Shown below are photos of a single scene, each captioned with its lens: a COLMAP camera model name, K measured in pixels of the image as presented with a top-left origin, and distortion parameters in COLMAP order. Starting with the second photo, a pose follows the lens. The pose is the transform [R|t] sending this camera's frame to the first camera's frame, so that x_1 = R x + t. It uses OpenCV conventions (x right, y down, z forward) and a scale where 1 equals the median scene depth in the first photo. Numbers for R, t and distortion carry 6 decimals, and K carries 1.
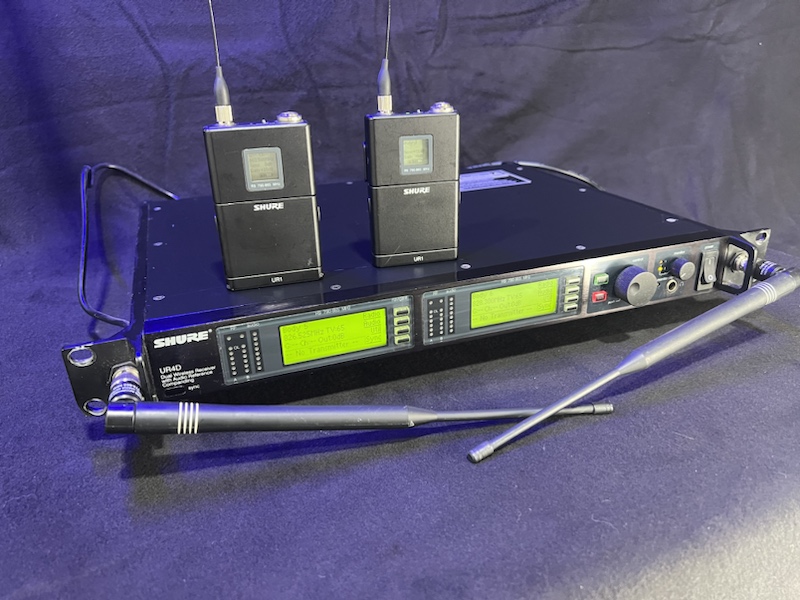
lens RADIAL K [[613.3, 0, 403.5], [0, 613.3, 302.1], [0, 0, 1]] dist [0.025822, -0.027030]
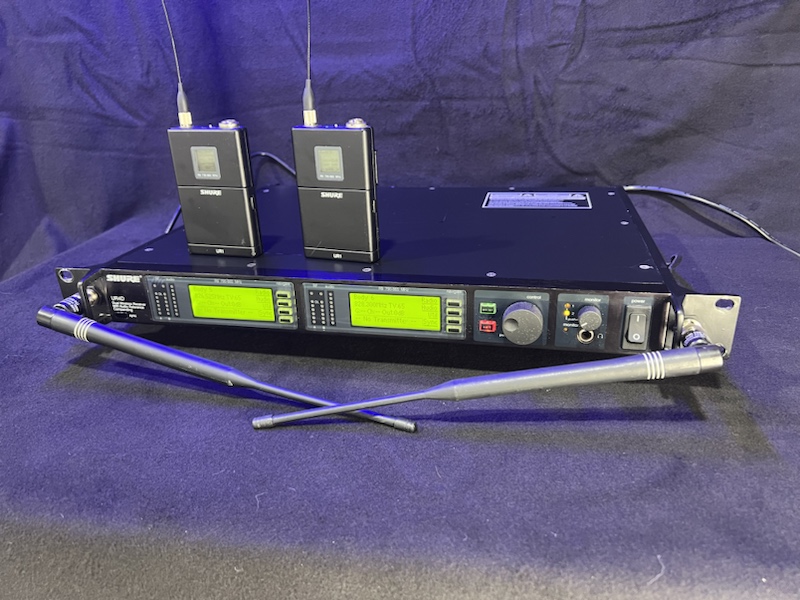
lens RADIAL K [[613.3, 0, 398.5], [0, 613.3, 298.9], [0, 0, 1]] dist [0.025822, -0.027030]
pose [[0.842257, 0.199953, -0.500622, 0.697314], [-0.204398, 0.977776, 0.046650, -0.069128], [0.498824, 0.063035, 0.864408, 0.093046]]
